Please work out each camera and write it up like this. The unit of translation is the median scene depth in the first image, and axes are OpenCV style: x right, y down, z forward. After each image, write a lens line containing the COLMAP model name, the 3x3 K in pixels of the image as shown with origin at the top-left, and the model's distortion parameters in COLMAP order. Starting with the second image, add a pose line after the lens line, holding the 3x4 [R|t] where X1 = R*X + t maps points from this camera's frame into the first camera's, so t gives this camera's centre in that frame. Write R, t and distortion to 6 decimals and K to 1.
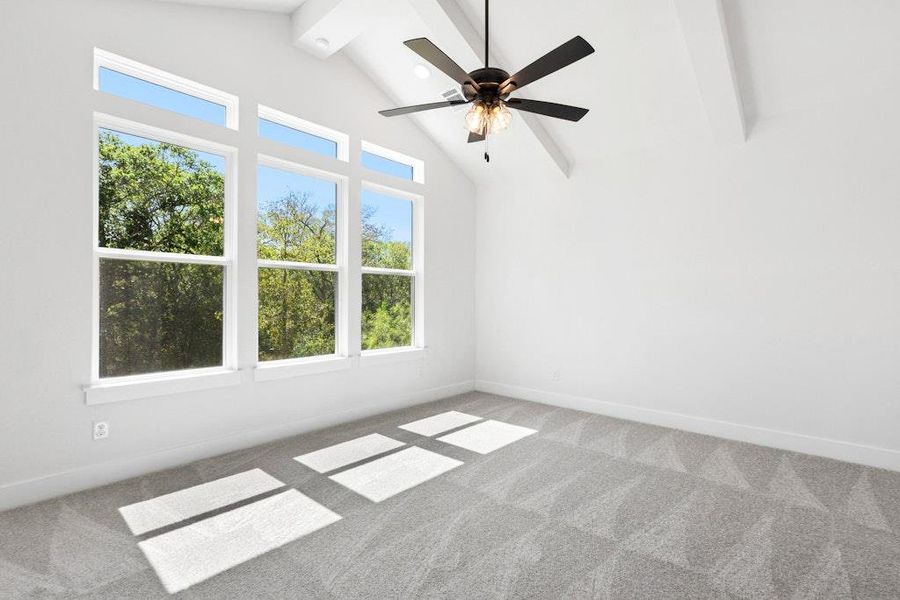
lens RADIAL K [[411.3, 0, 452.1], [0, 411.3, 297.6], [0, 0, 1]] dist [-0.005324, -0.000292]
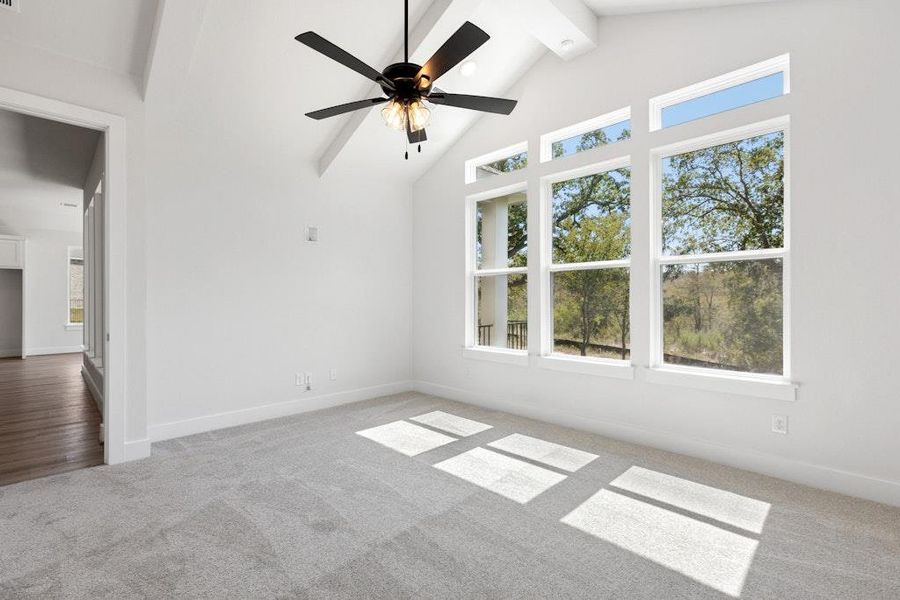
lens RADIAL K [[411.3, 0, 451.8], [0, 411.3, 300.3], [0, 0, 1]] dist [-0.005324, -0.000292]
pose [[-0.041997, 0.006340, -0.999098, 0.738058], [0.005366, 0.999967, 0.006120, -0.001729], [0.999103, -0.005104, -0.042030, 0.793211]]
